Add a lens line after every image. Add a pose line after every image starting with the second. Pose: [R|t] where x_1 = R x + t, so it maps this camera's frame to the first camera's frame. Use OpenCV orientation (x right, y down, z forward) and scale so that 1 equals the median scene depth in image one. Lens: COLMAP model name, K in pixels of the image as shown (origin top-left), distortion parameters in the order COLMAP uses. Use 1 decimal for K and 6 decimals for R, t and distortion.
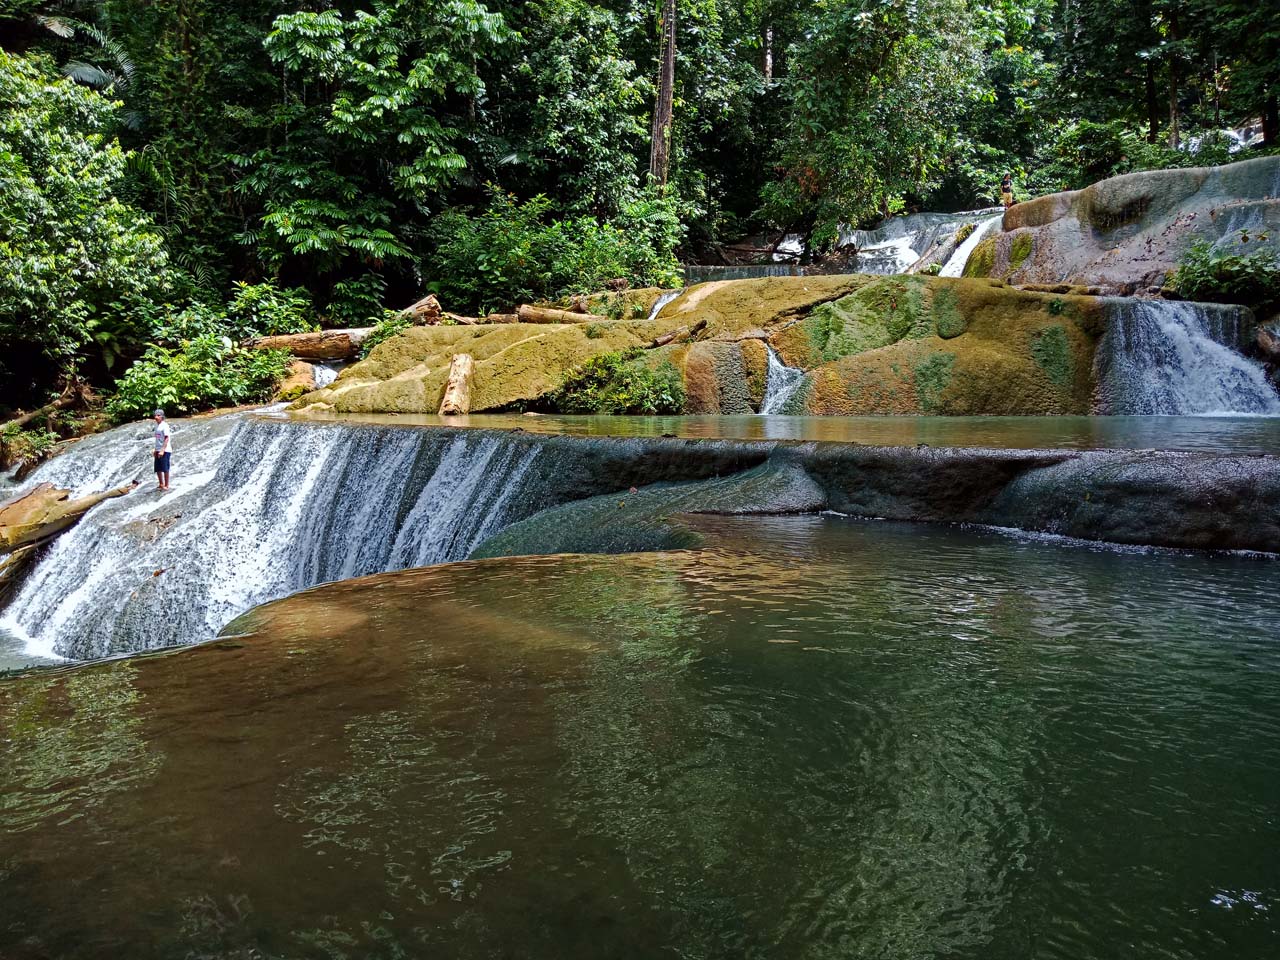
lens RADIAL K [[1017.2, 0, 629.3], [0, 1017.2, 478.0], [0, 0, 1]] dist [0.055012, -0.089405]
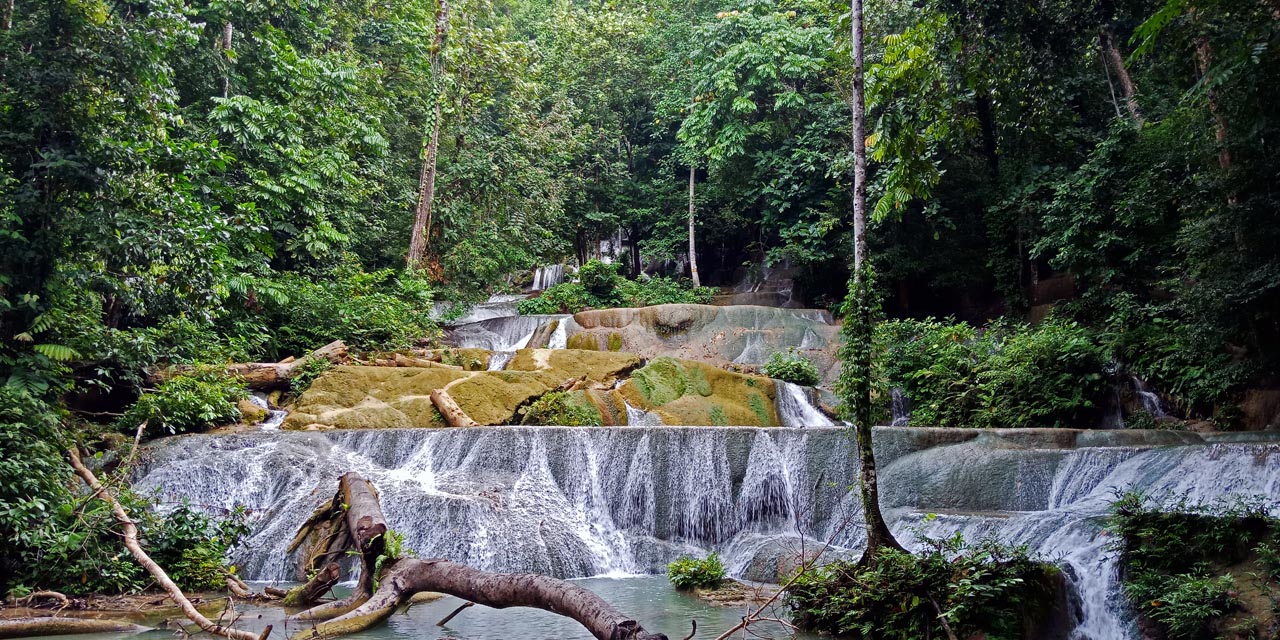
lens RADIAL K [[1009.5, 0, 651.3], [0, 1009.5, 309.3], [0, 0, 1]] dist [0.037462, -0.007058]
pose [[0.714046, 0.110795, 0.691276, -0.772016], [0.052736, 0.976081, -0.210916, 0.059132], [-0.698109, 0.187059, 0.691124, -0.099901]]
